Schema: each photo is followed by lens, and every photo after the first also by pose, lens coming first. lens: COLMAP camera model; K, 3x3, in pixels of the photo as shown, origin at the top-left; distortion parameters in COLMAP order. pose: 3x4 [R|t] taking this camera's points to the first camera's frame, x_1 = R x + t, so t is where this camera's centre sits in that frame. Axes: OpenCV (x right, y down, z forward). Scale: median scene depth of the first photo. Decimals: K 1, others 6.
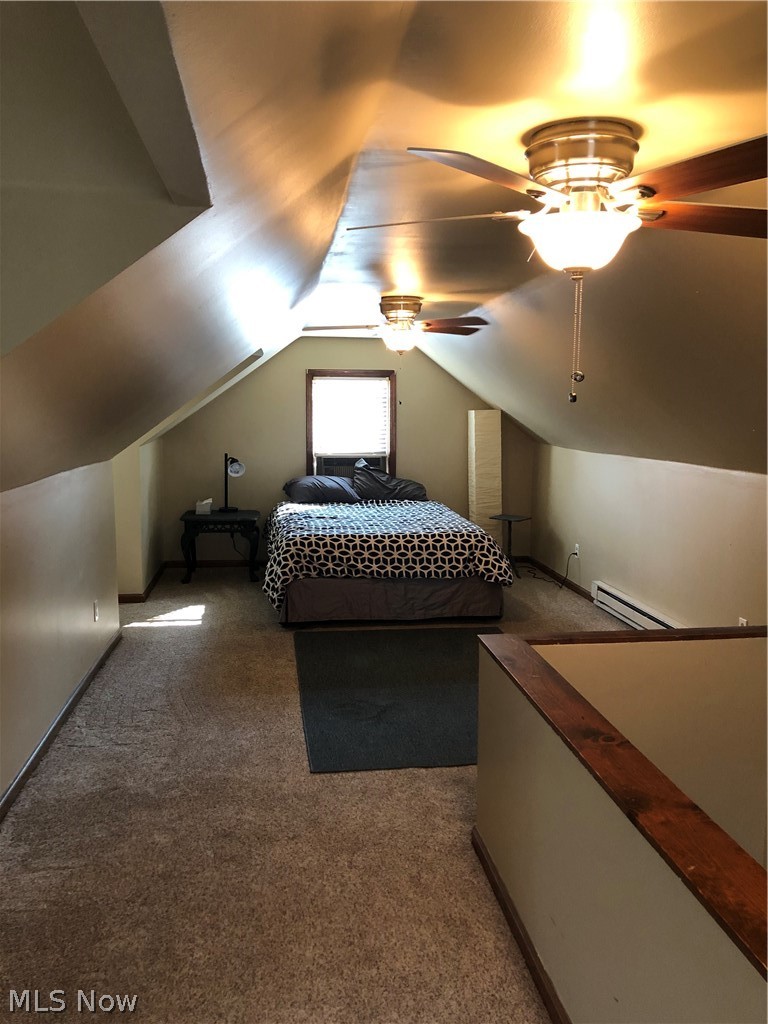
lens RADIAL K [[831.6, 0, 385.7], [0, 831.6, 512.0], [0, 0, 1]] dist [-0.022588, -0.019651]
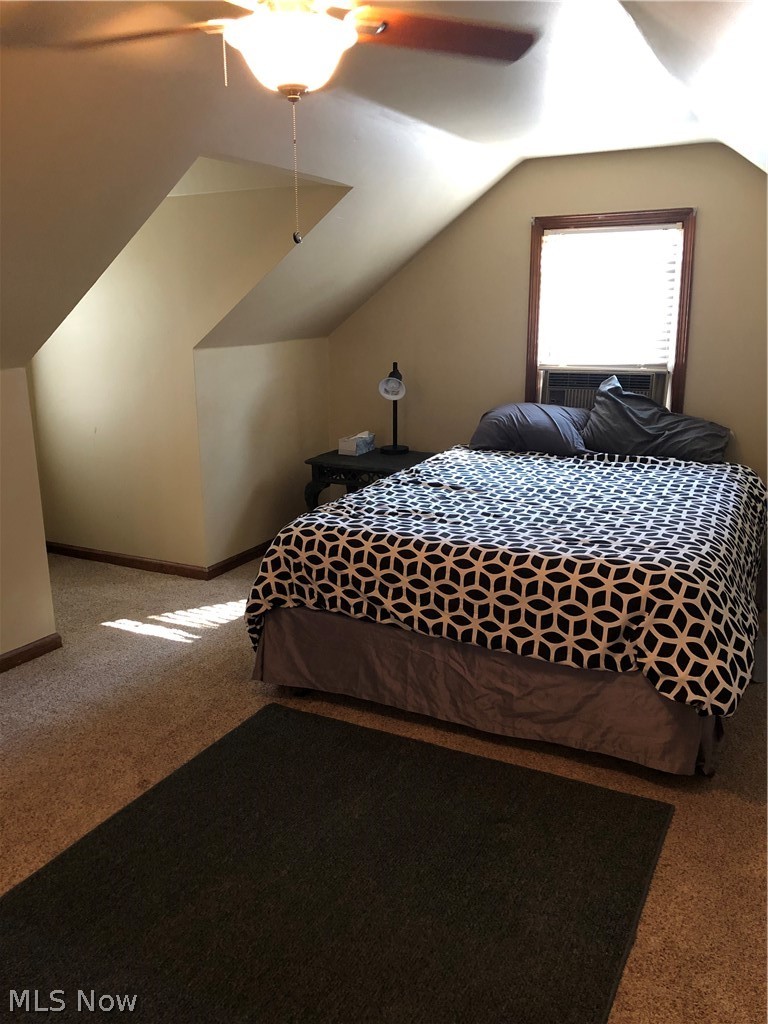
lens RADIAL K [[831.6, 0, 385.7], [0, 831.6, 512.0], [0, 0, 1]] dist [-0.022588, -0.019651]
pose [[0.806111, 0.124484, -0.578523, 0.236896], [-0.057048, 0.989418, 0.133407, -0.051559], [0.589008, -0.074537, 0.804683, 0.598961]]
